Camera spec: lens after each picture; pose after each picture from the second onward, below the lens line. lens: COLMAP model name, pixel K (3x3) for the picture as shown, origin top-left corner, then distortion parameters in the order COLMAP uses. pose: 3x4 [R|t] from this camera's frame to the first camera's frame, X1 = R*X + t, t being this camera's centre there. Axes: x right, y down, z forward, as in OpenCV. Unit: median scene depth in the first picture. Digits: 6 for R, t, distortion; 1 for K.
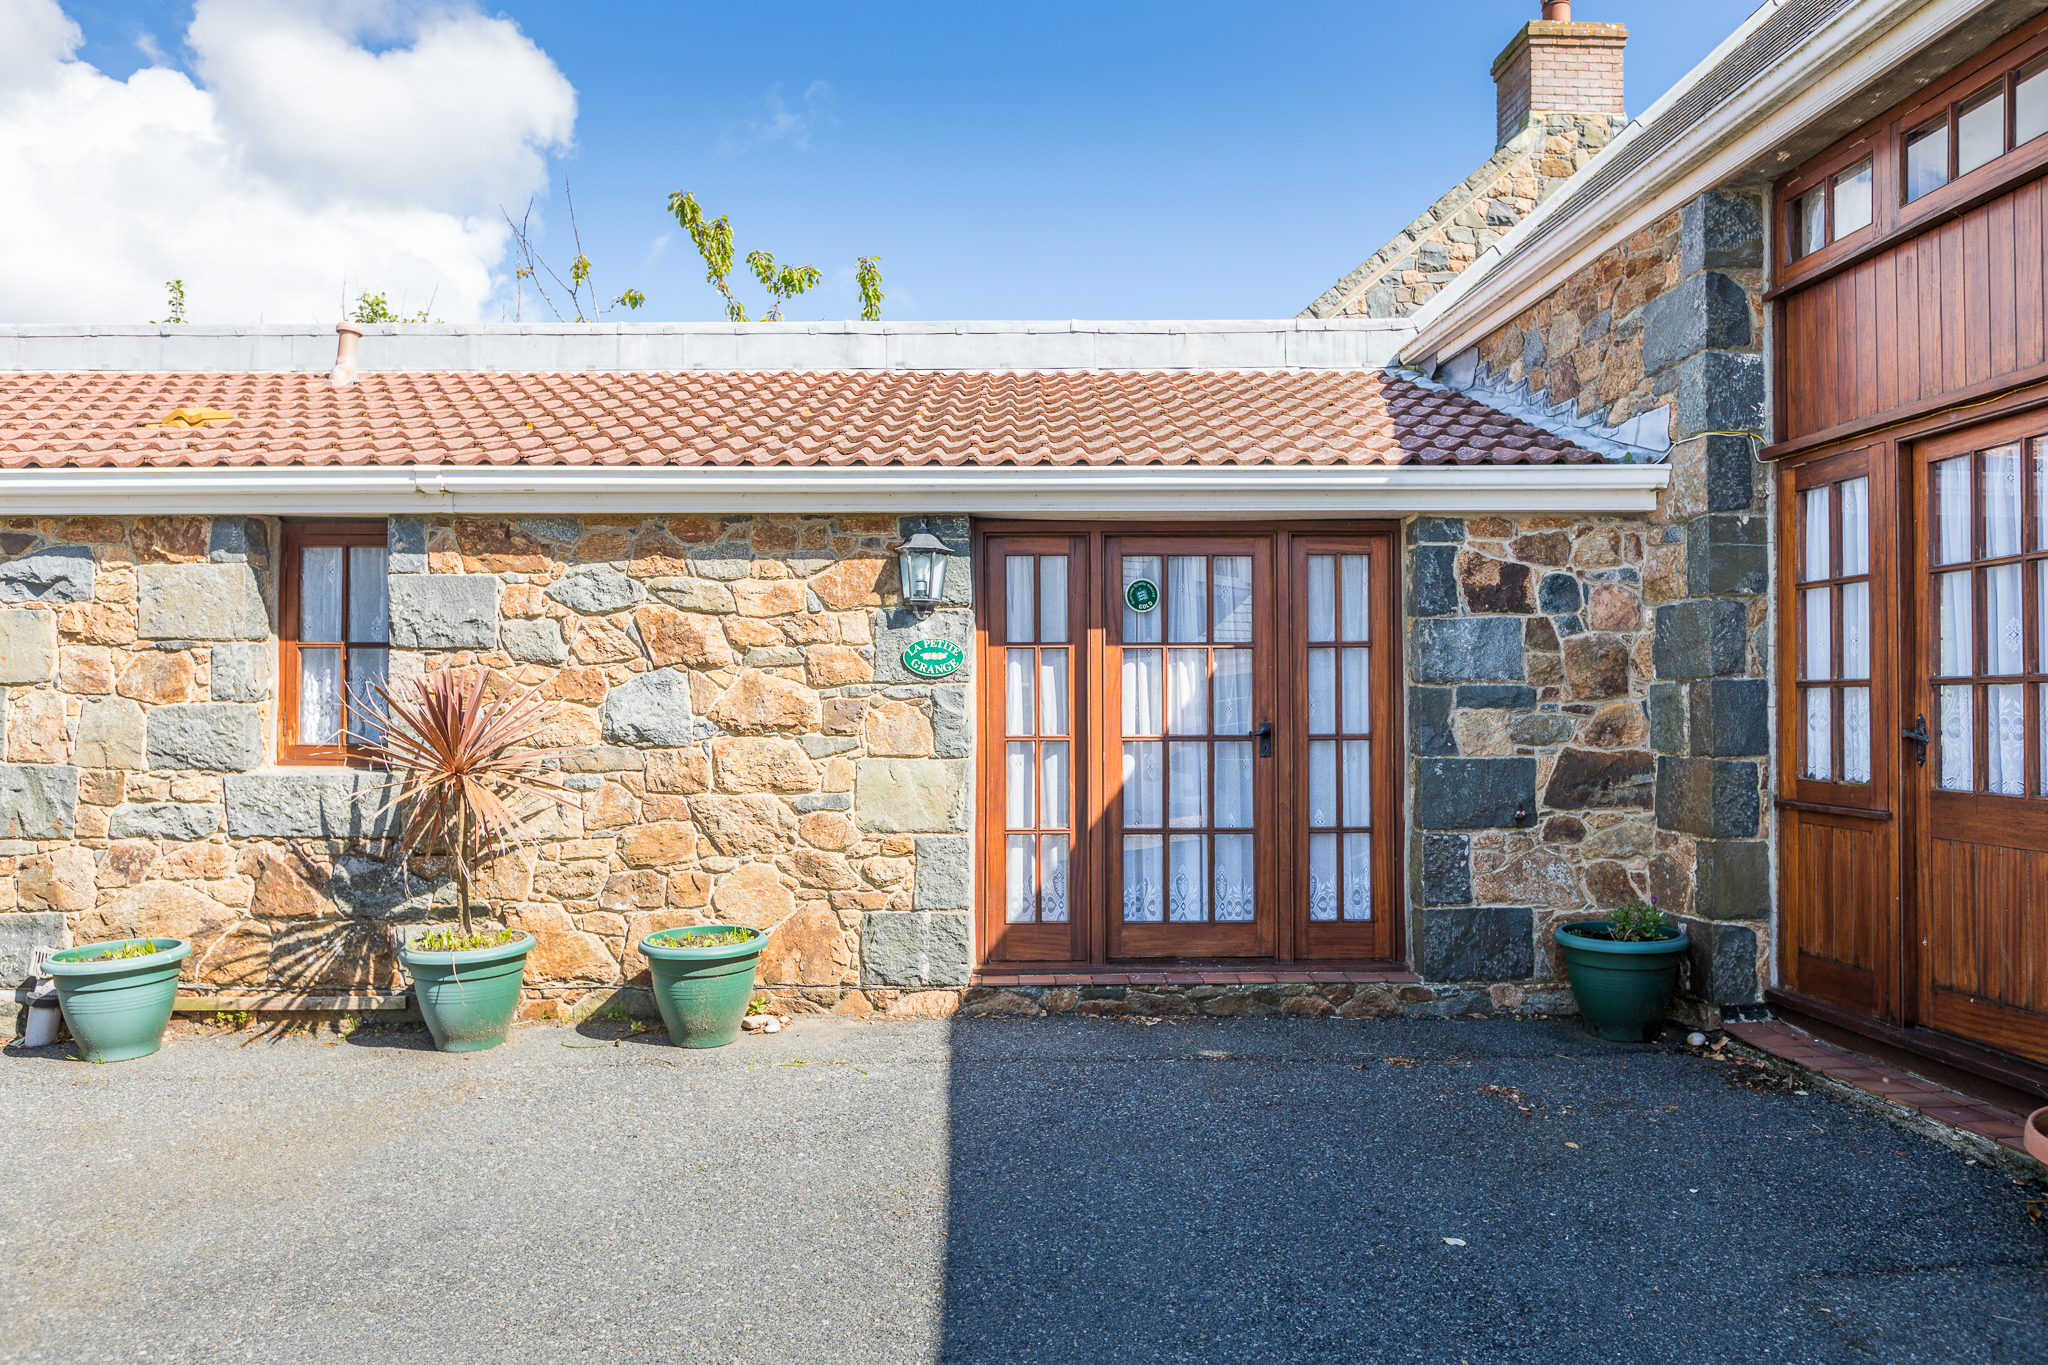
lens RADIAL K [[1423.8, 0, 1024.0], [0, 1423.8, 682.5], [0, 0, 1]] dist [0.001198, 0.000618]
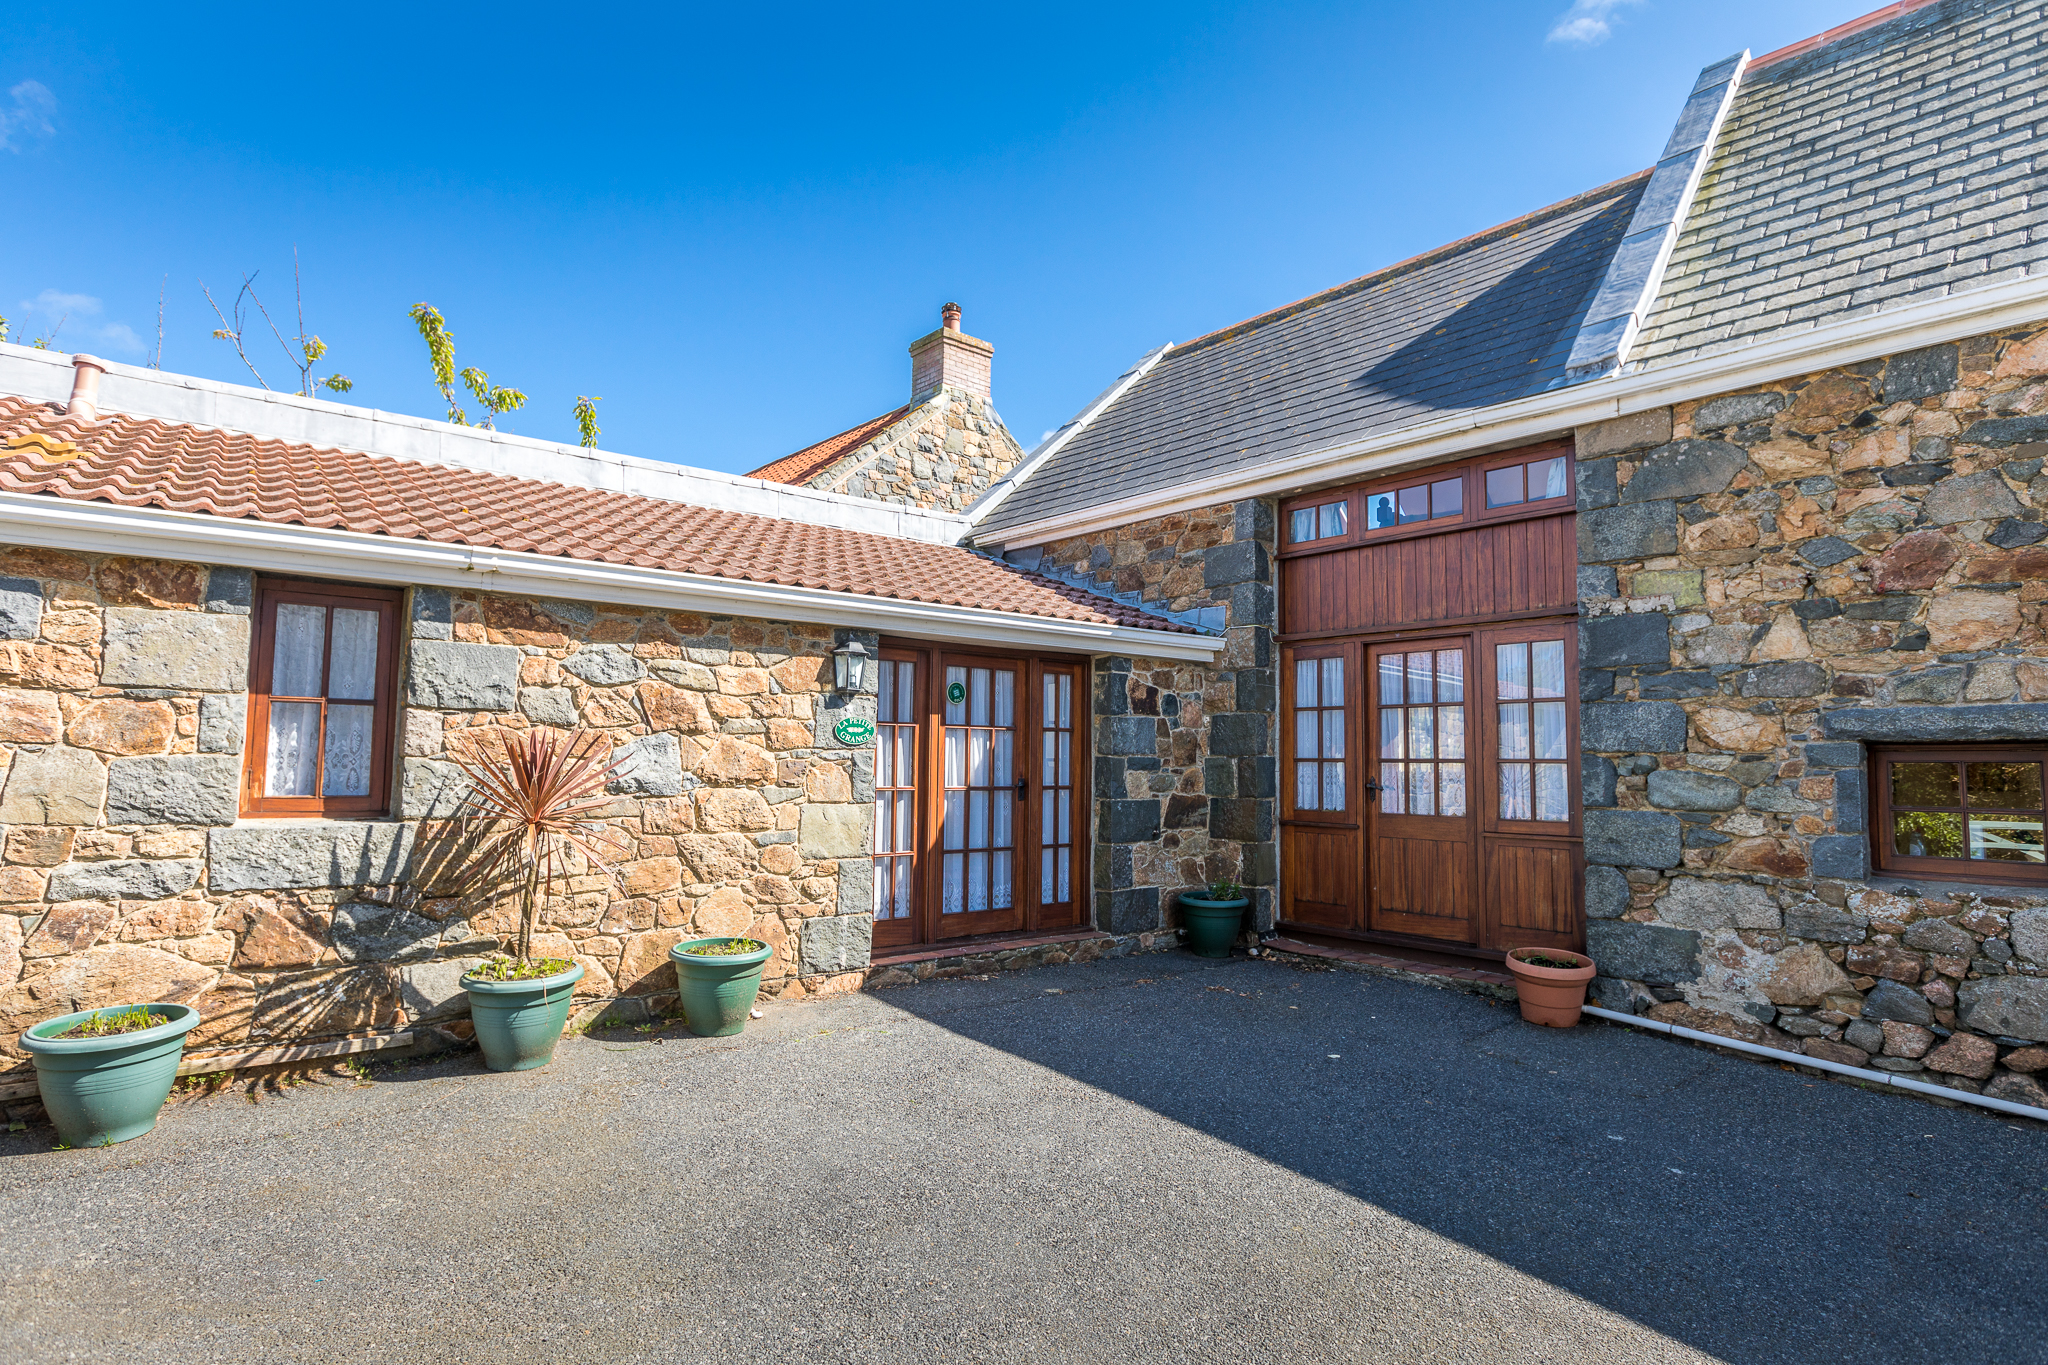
lens RADIAL K [[1069.1, 0, 1024.0], [0, 1069.1, 682.5], [0, 0, 1]] dist [0.004274, -0.000040]
pose [[0.788771, 0.058226, 0.611924, -0.576268], [-0.023295, 0.997620, -0.064899, -0.000613], [-0.614246, 0.036936, 0.788250, 0.071346]]
